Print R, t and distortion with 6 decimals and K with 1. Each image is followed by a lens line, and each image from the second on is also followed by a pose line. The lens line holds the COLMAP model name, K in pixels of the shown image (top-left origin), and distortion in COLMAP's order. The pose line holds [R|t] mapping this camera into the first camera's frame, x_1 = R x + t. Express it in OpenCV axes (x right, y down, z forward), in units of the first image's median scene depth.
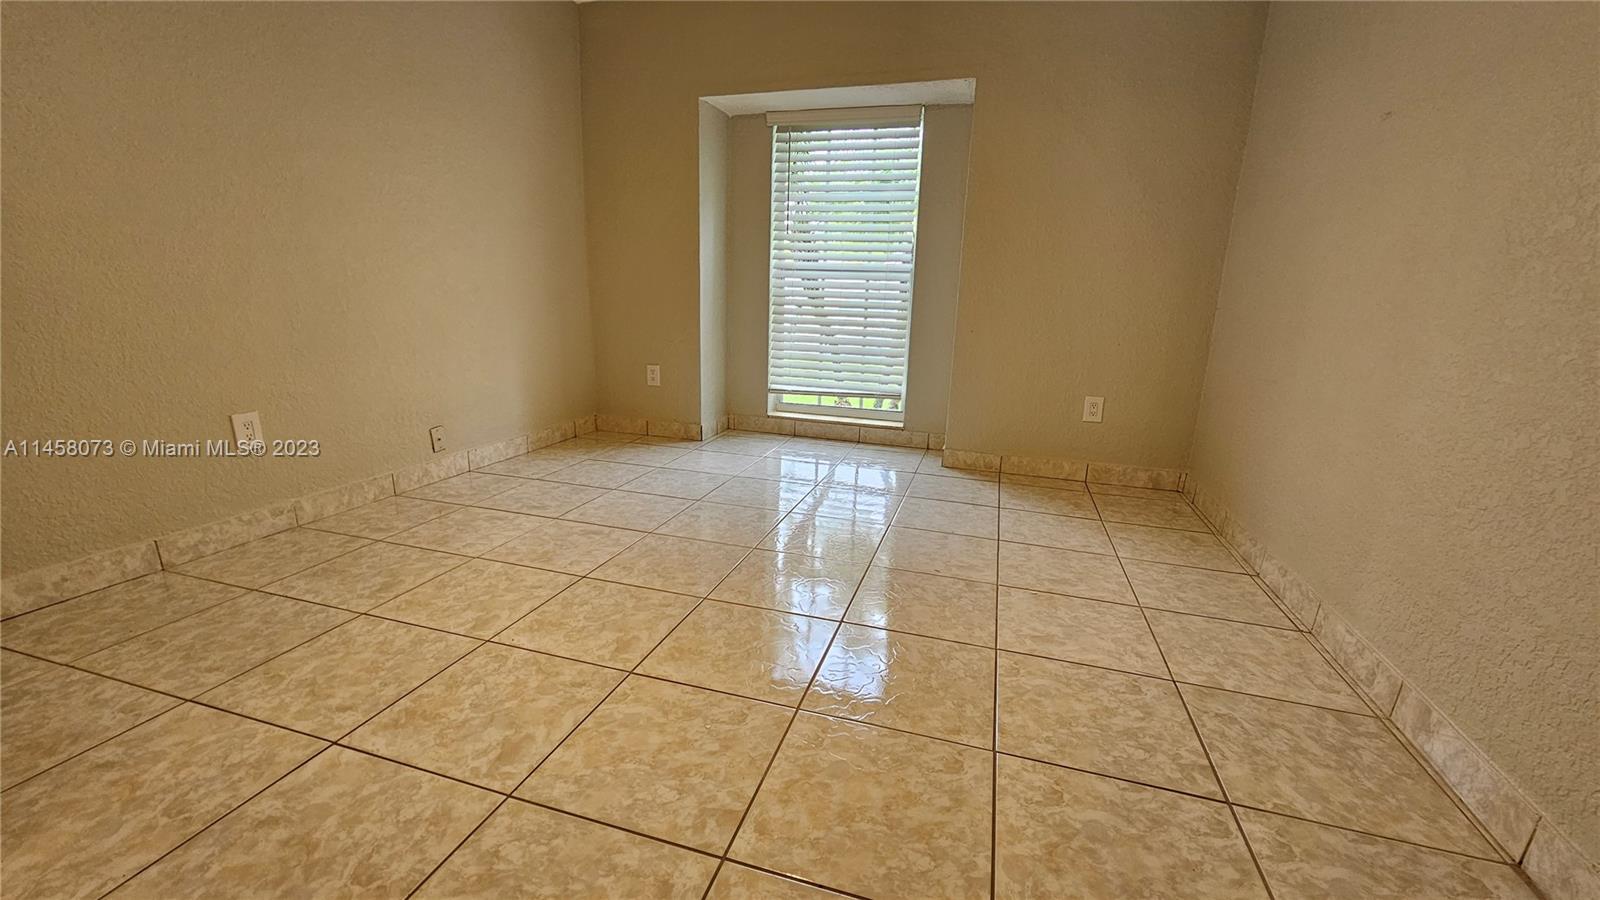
lens RADIAL K [[653.6, 0, 794.2], [0, 653.6, 455.9], [0, 0, 1]] dist [-0.006888, 0.004477]
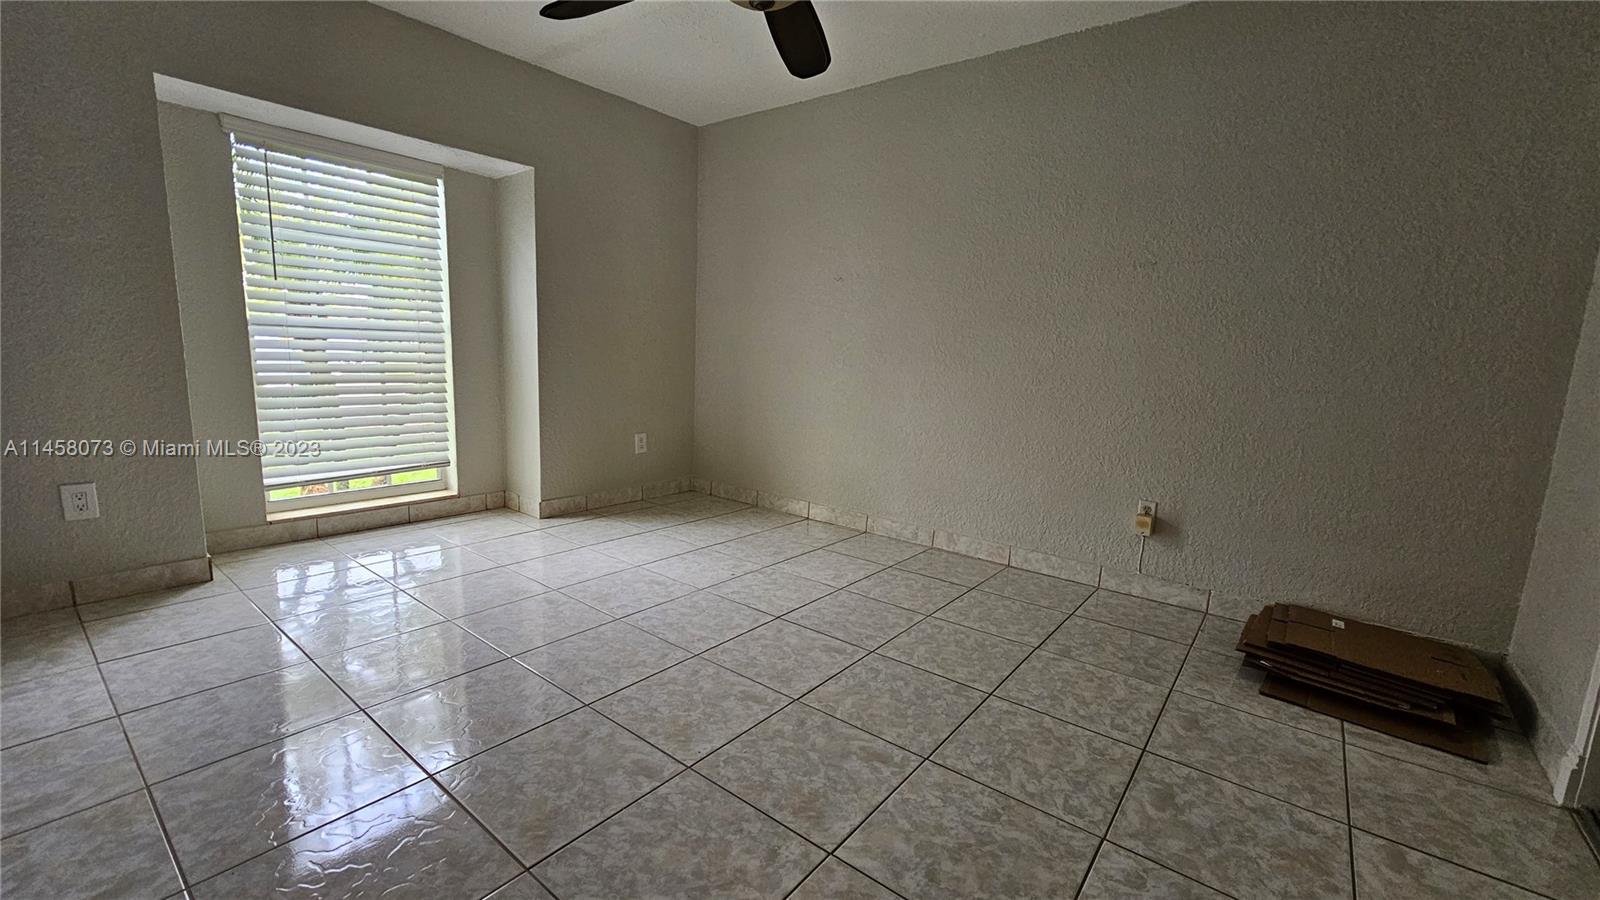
lens RADIAL K [[653.6, 0, 794.2], [0, 653.6, 455.9], [0, 0, 1]] dist [-0.006888, 0.004477]
pose [[0.362991, -0.164827, 0.917098, -0.839665], [0.200813, 0.974940, 0.095741, -0.148633], [-0.909897, 0.149413, 0.386994, 0.303023]]
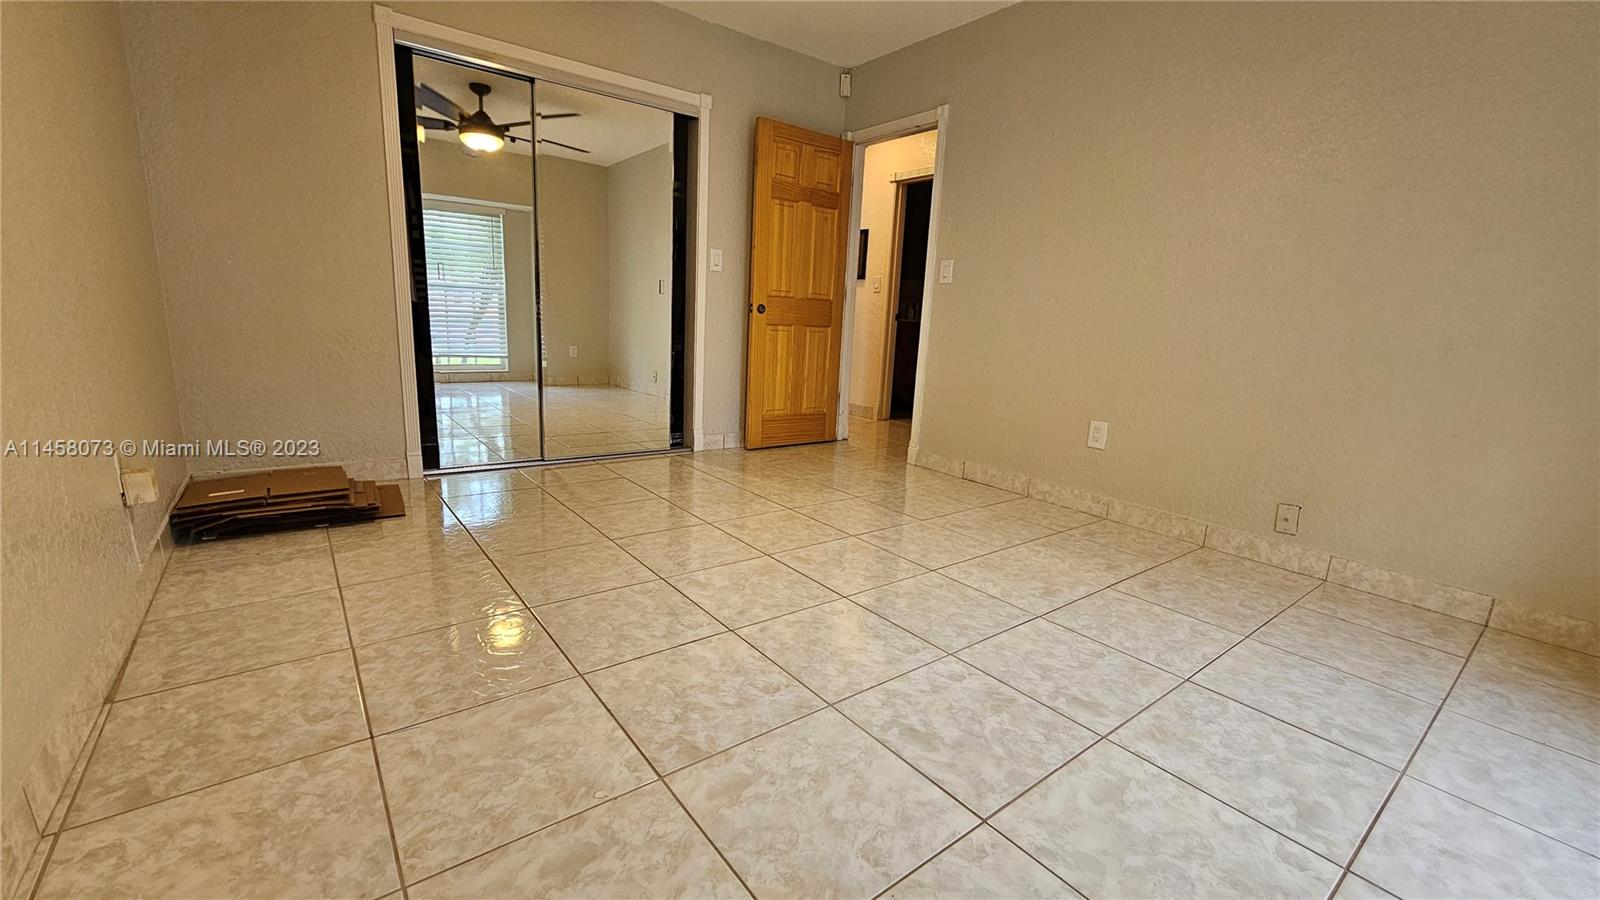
lens RADIAL K [[653.6, 0, 794.2], [0, 653.6, 455.9], [0, 0, 1]] dist [-0.006888, 0.004477]
pose [[-0.572474, 0.116645, -0.811583, 0.596414], [-0.266062, 0.909838, 0.318441, -0.244694], [0.775554, 0.398231, -0.489824, 1.105073]]
